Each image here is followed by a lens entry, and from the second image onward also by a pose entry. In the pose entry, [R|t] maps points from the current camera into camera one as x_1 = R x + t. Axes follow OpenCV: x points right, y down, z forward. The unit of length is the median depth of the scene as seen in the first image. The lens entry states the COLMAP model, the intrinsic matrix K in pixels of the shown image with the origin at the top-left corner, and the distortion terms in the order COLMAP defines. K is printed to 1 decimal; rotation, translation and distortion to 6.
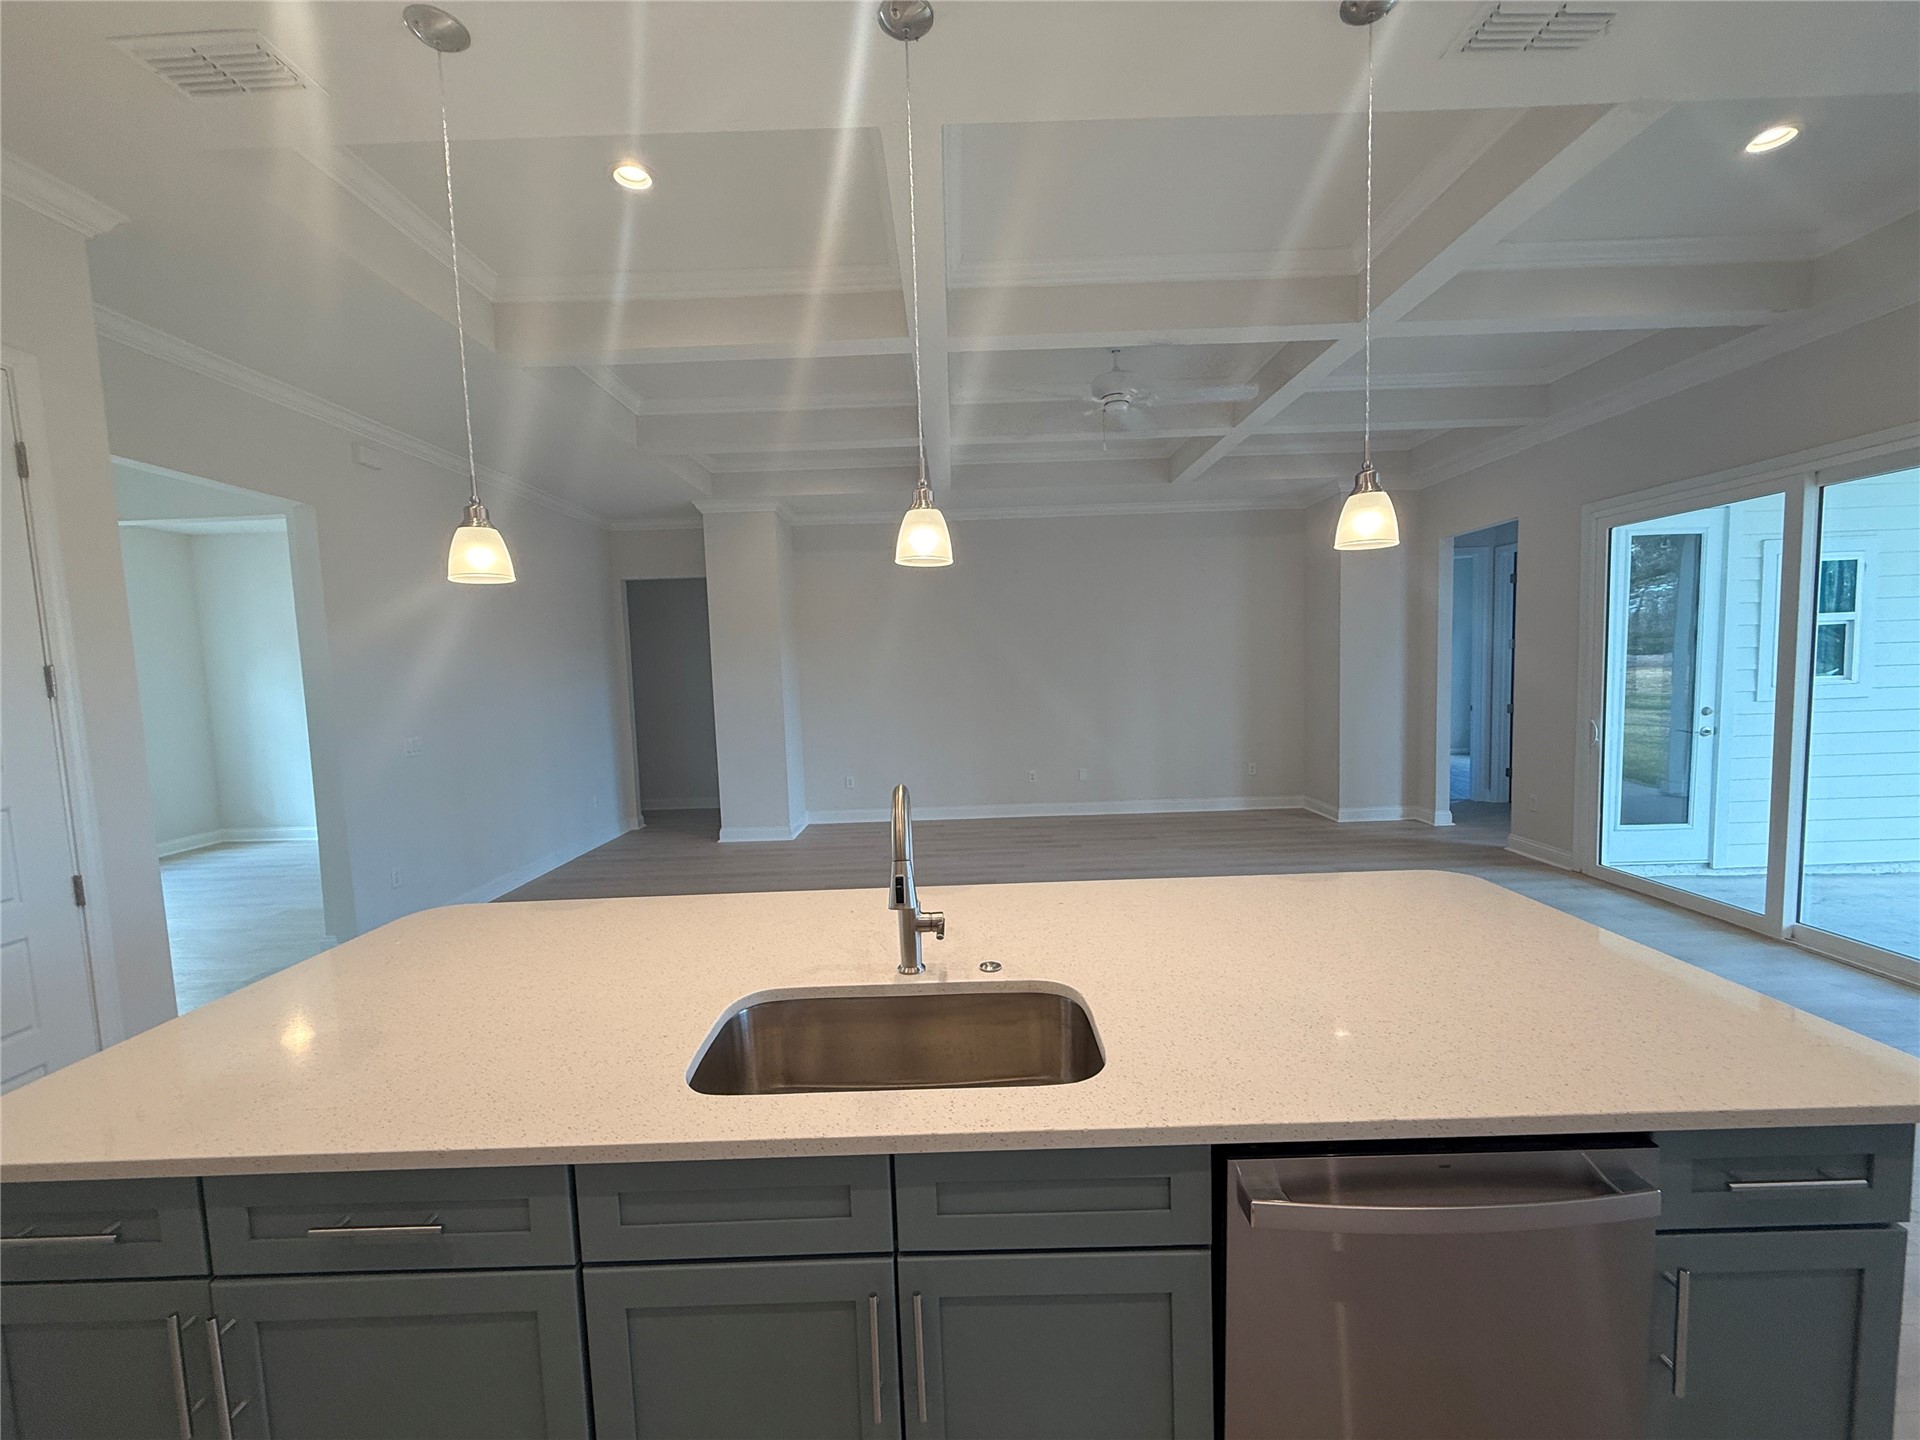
lens RADIAL K [[766.2, 0, 957.7], [0, 766.2, 718.1], [0, 0, 1]] dist [0.000278, 0.000240]
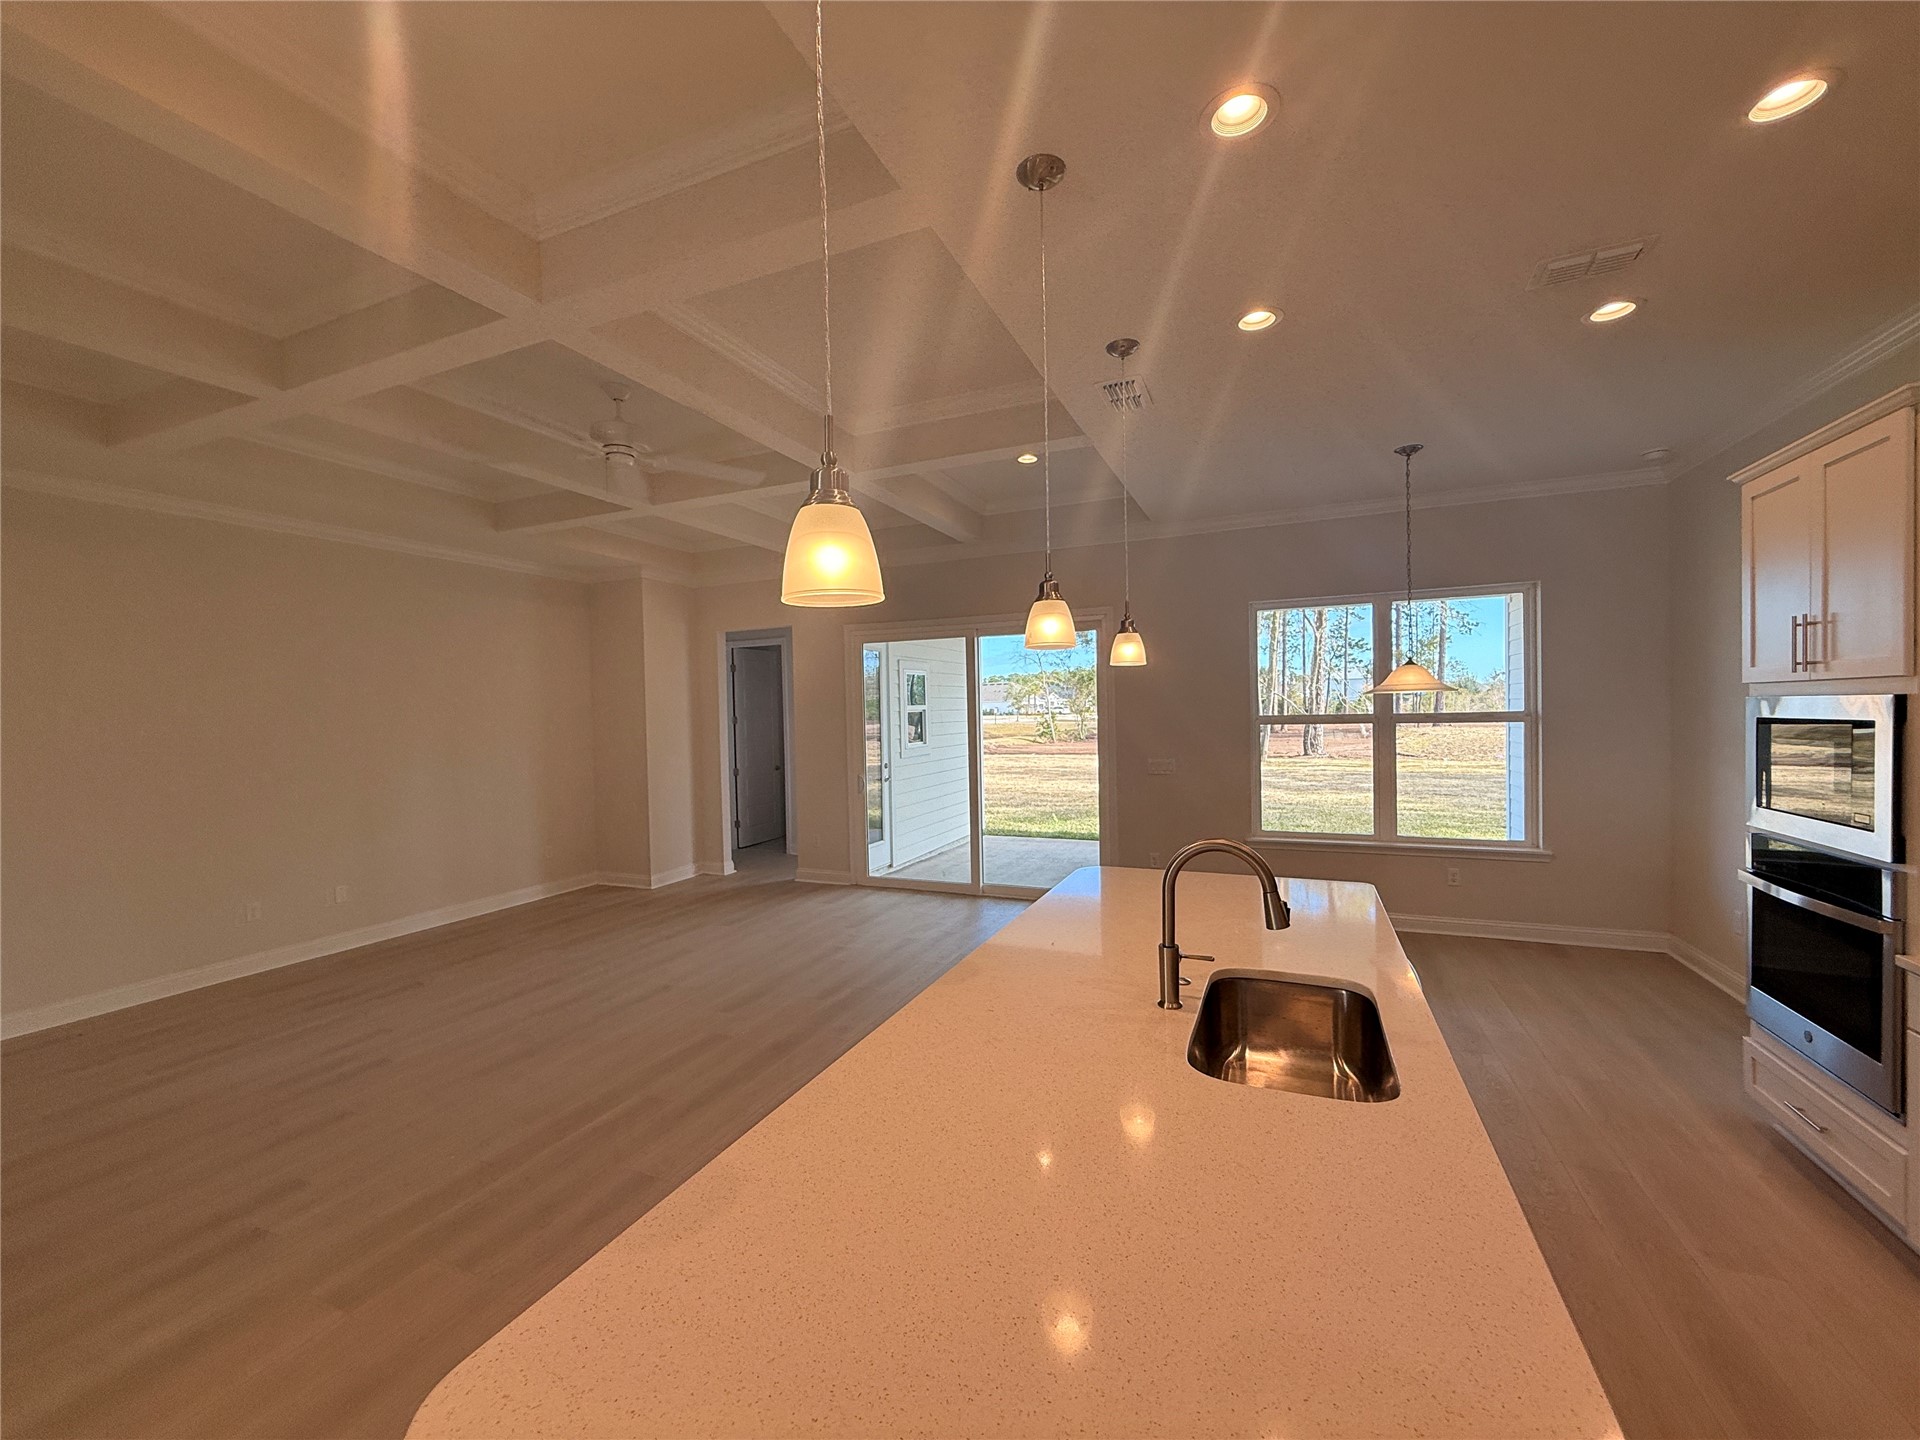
lens RADIAL K [[766.2, 0, 956.8], [0, 766.2, 723.1], [0, 0, 1]] dist [0.000278, 0.000240]
pose [[0.404779, 0.007336, 0.914385, -0.371376], [0.073220, 0.996497, -0.040408, -0.021520], [-0.911479, 0.083308, 0.402824, 0.235753]]
